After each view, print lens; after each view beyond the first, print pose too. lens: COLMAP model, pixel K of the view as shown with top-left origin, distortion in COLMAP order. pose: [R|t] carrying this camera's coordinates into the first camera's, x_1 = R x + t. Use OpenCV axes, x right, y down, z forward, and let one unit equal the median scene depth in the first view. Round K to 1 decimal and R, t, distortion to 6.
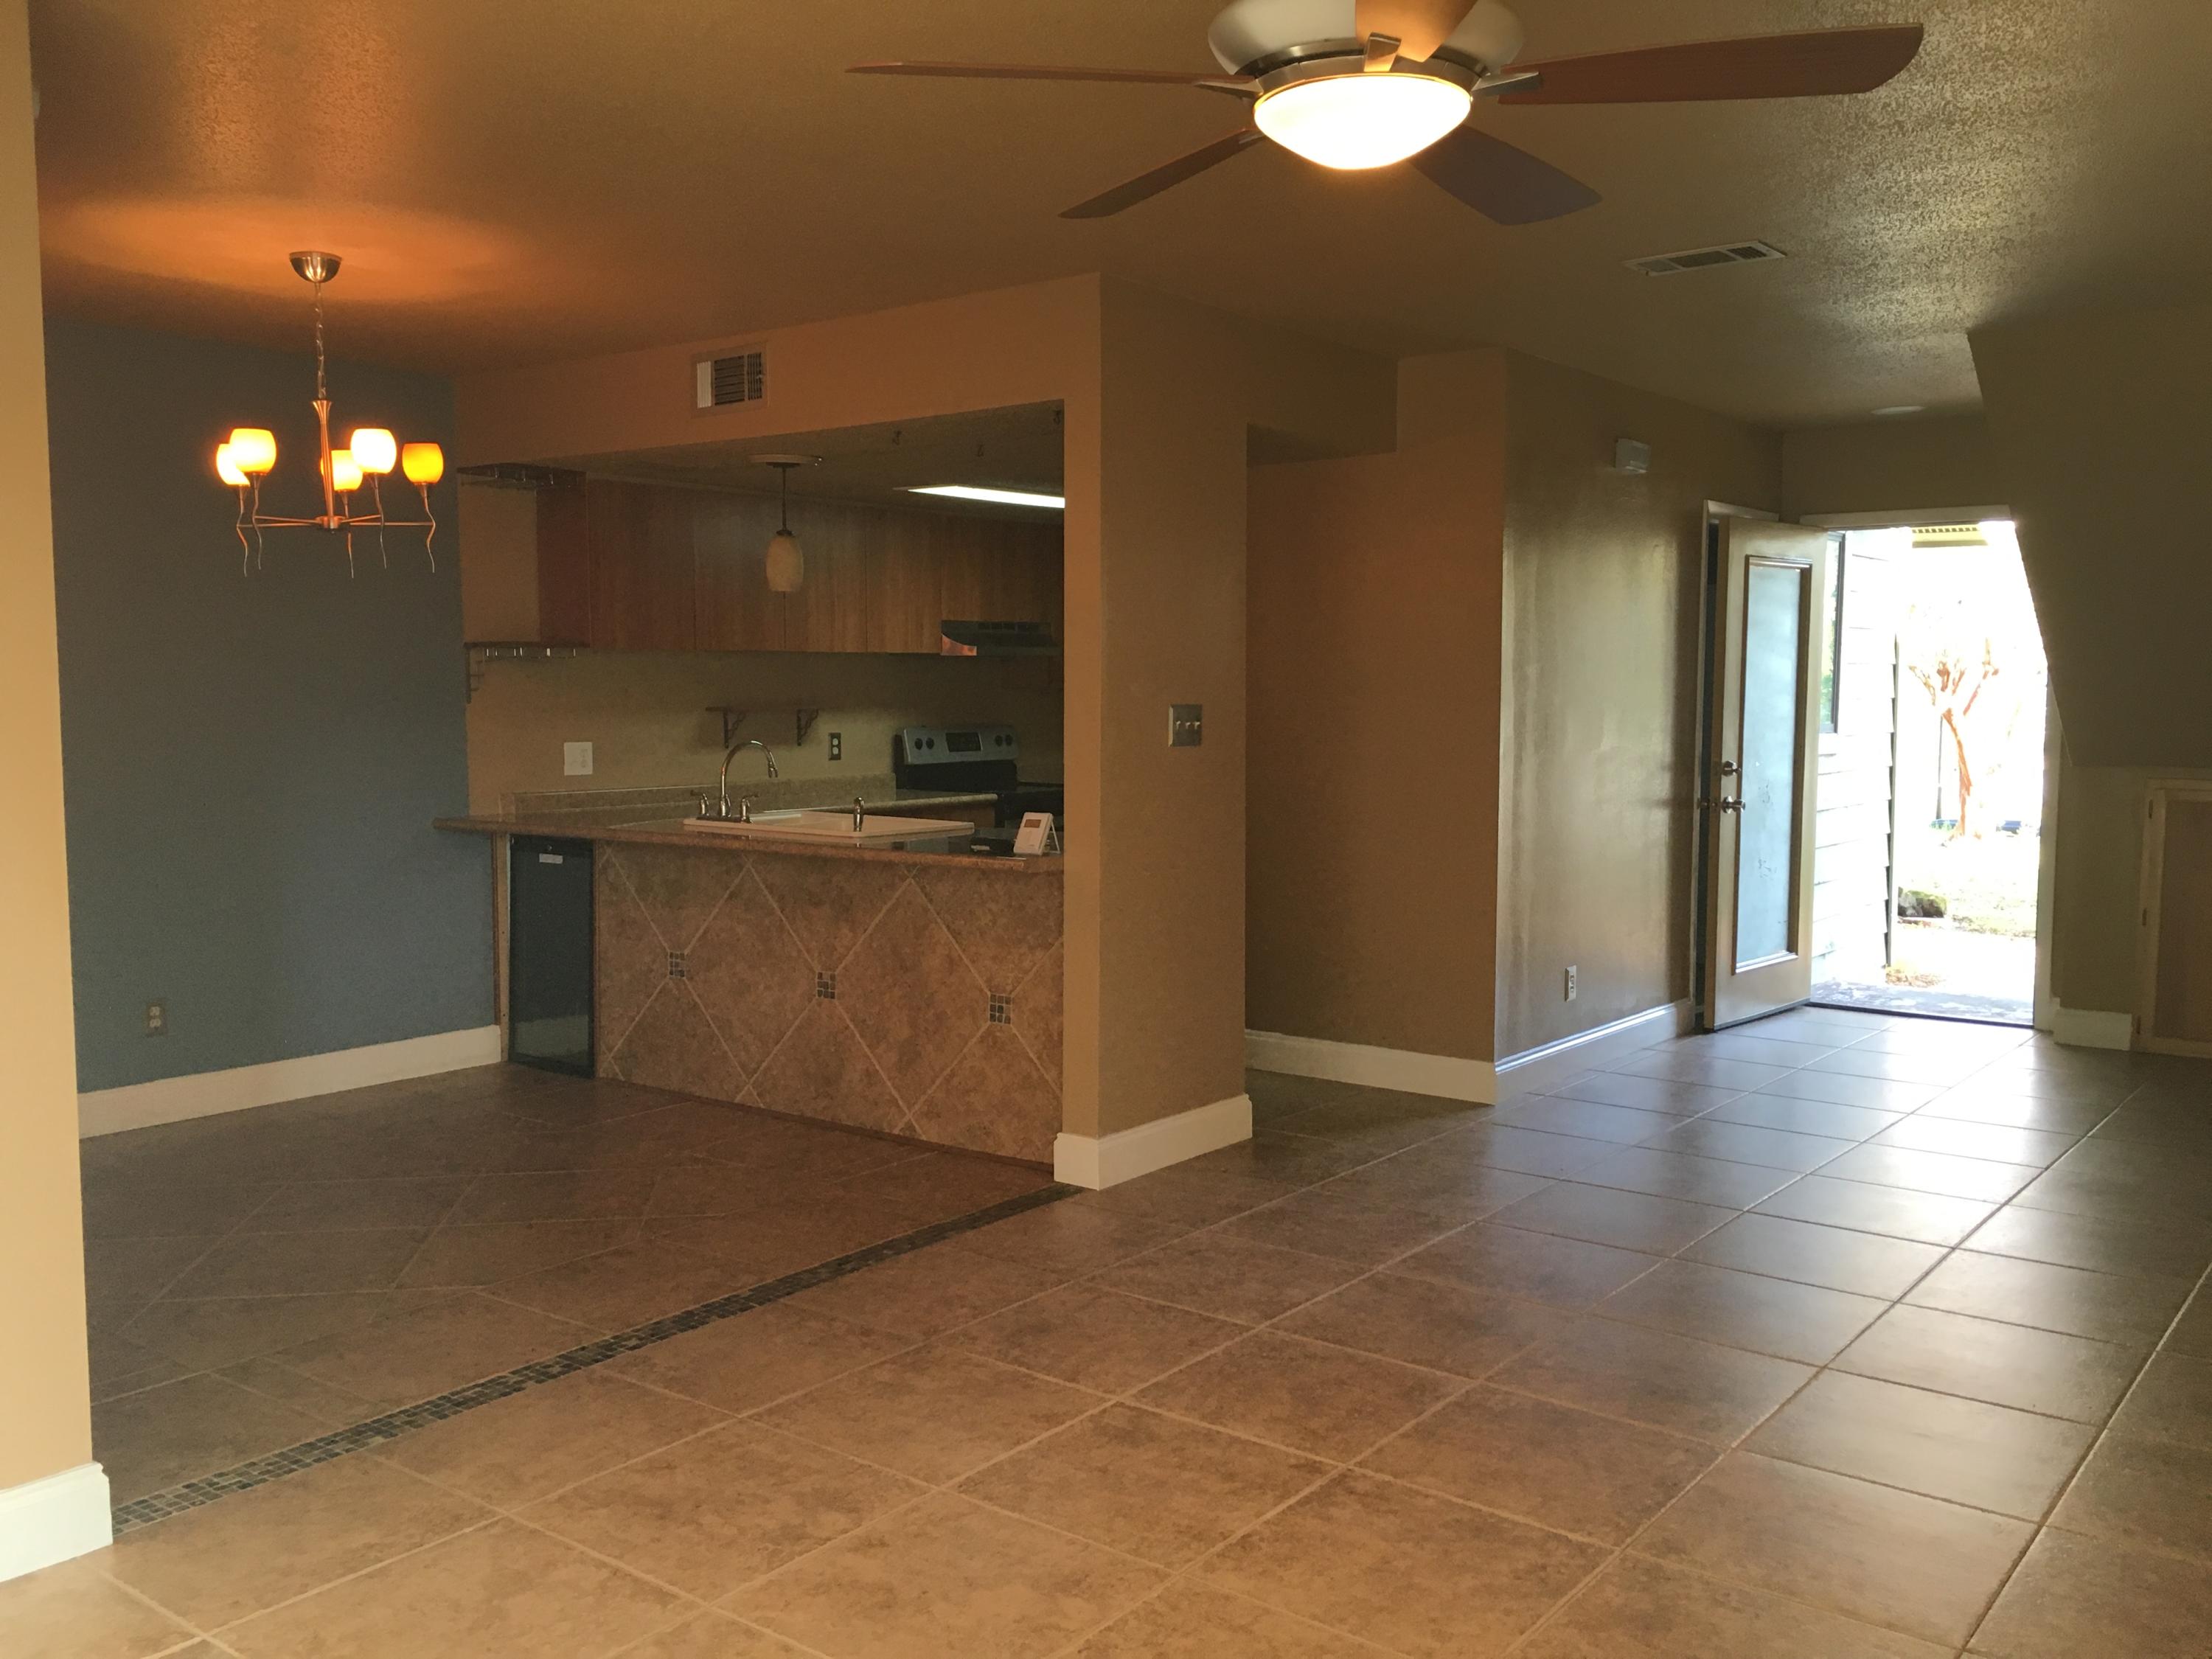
lens RADIAL K [[1860.5, 0, 1103.6], [0, 1860.5, 820.3], [0, 0, 1]] dist [0.003671, 0.000622]
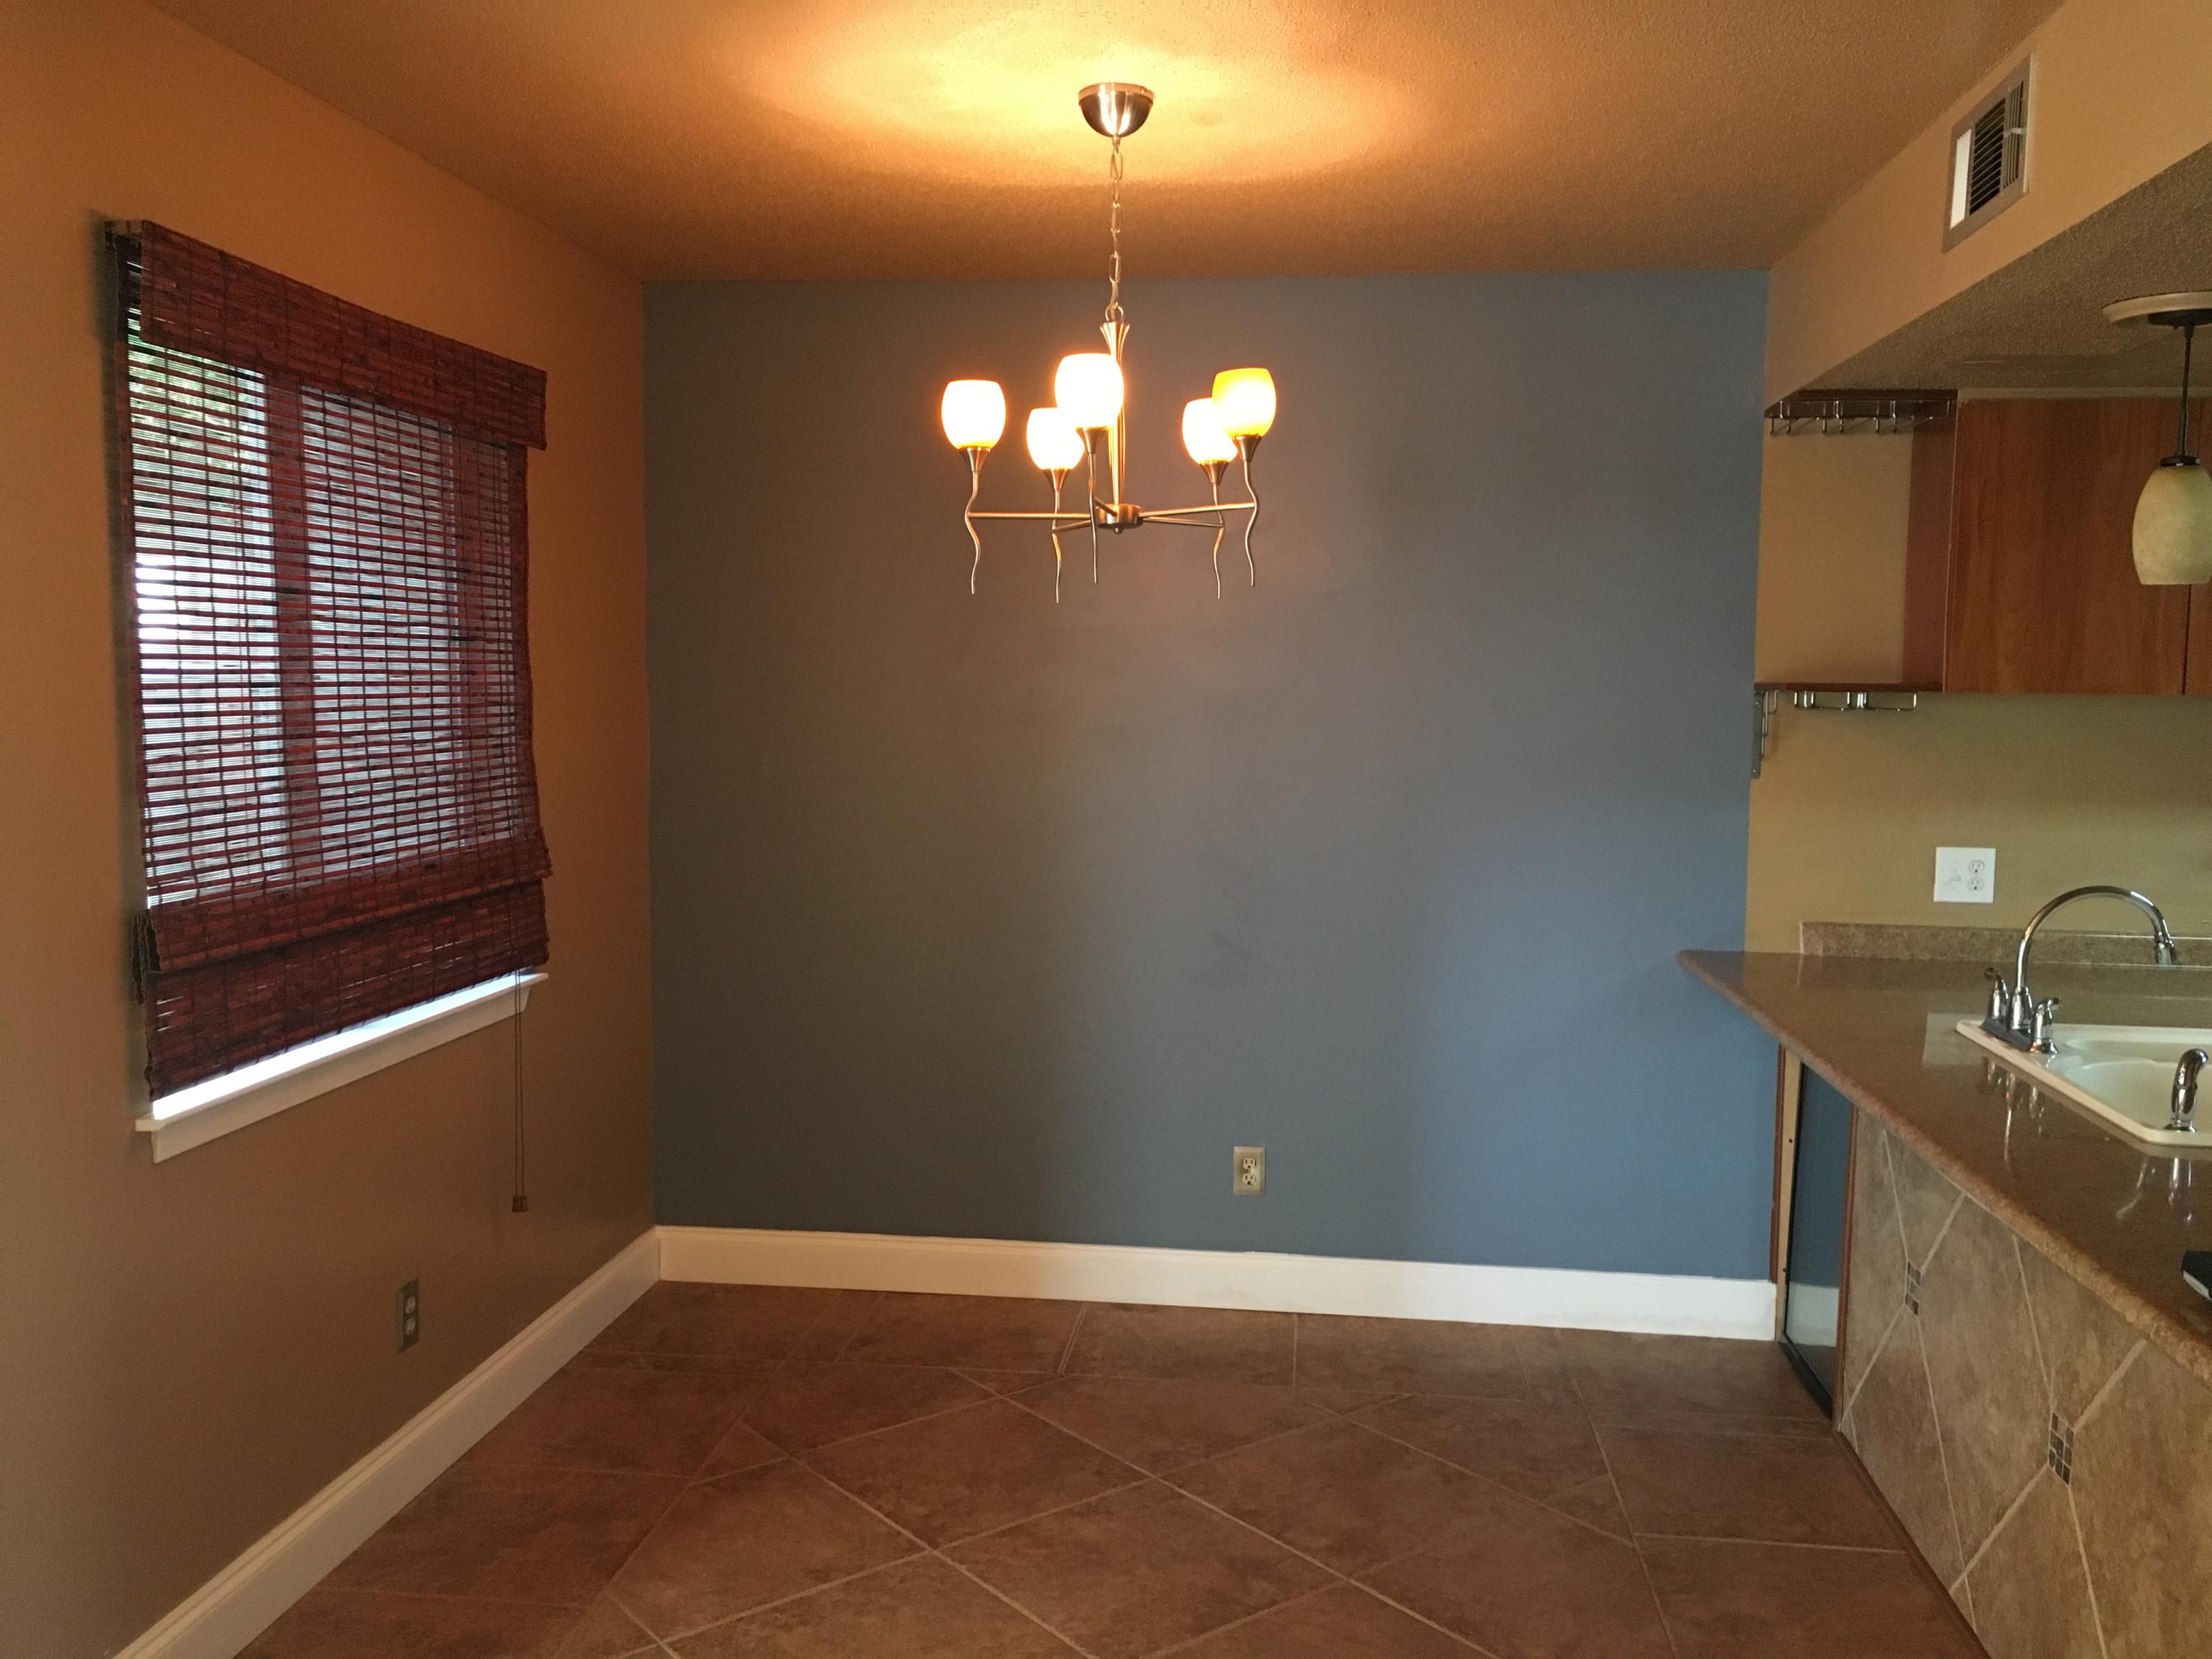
lens RADIAL K [[1860.5, 0, 1102.6], [0, 1860.5, 838.7], [0, 0, 1]] dist [0.003671, 0.000622]
pose [[0.502574, 0.080951, -0.860736, 0.085273], [-0.078305, 0.995777, 0.047930, -0.047425], [0.860980, 0.043312, 0.506791, 0.416956]]
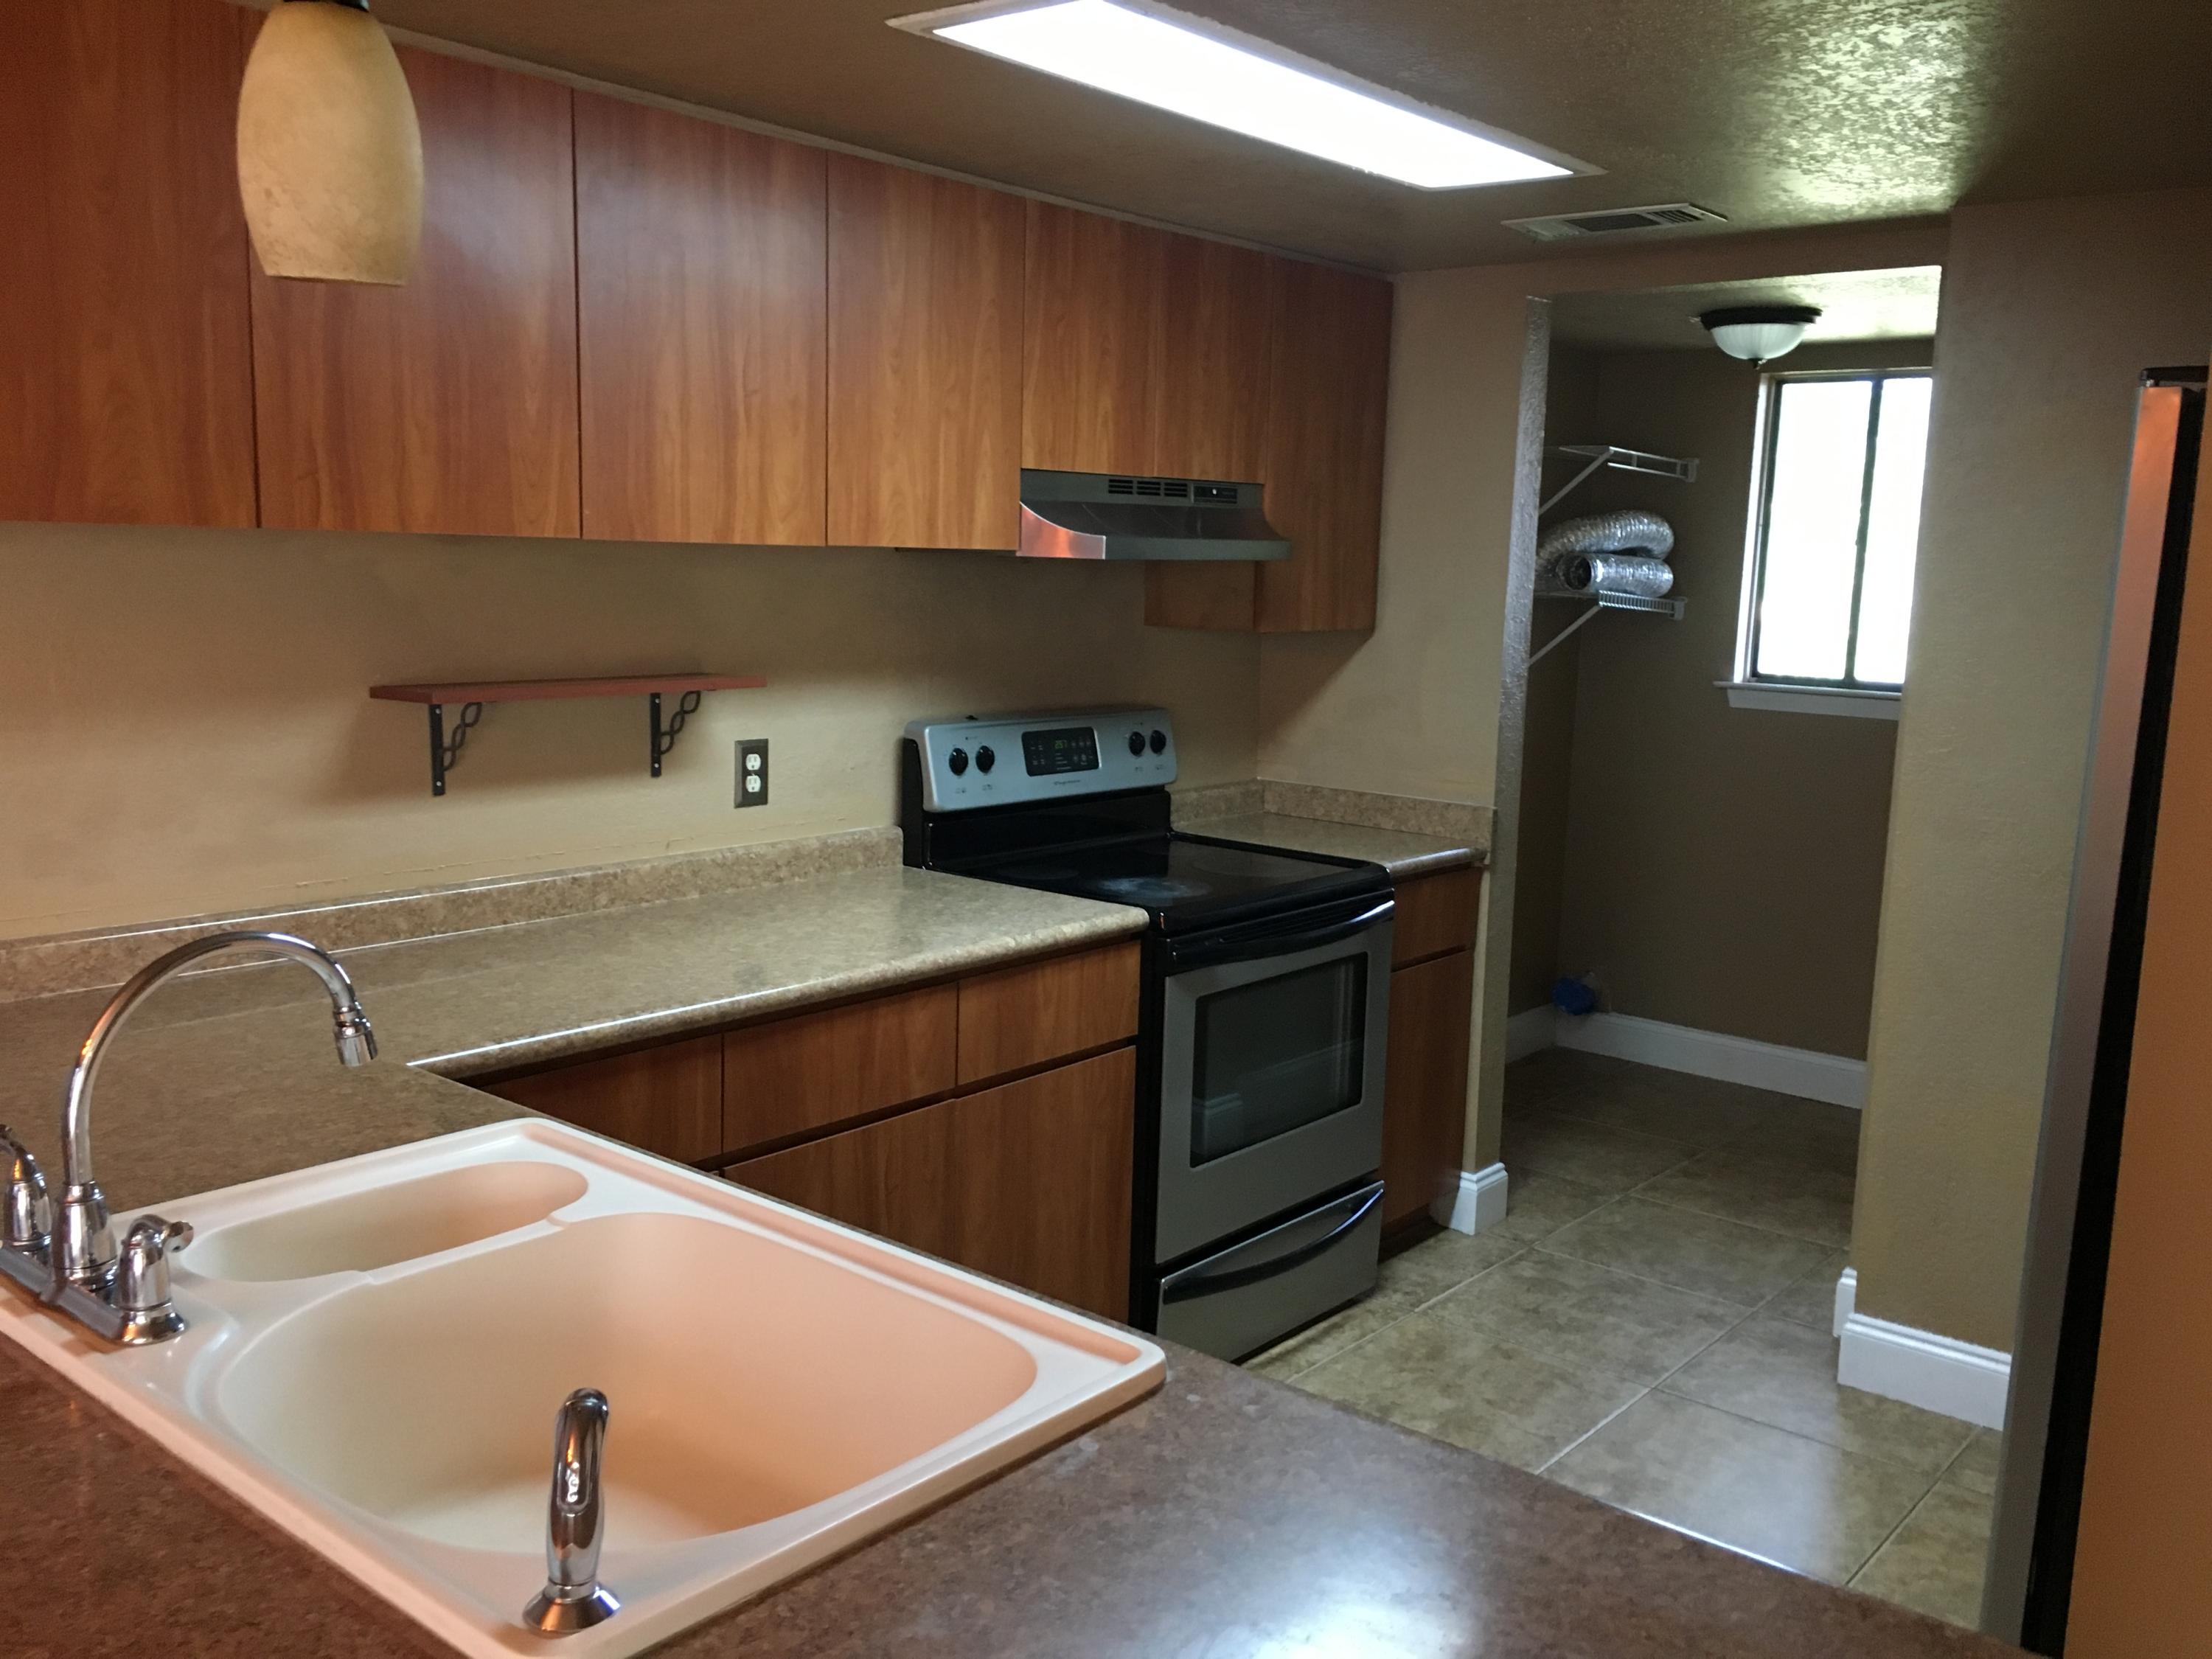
lens RADIAL K [[1860.5, 0, 1115.7], [0, 1860.5, 831.5], [0, 0, 1]] dist [0.003671, 0.000622]
pose [[0.999205, 0.034909, -0.019254, -0.059048], [-0.033369, 0.996610, 0.075206, -0.063013], [0.021814, -0.074504, 0.996982, 0.621839]]
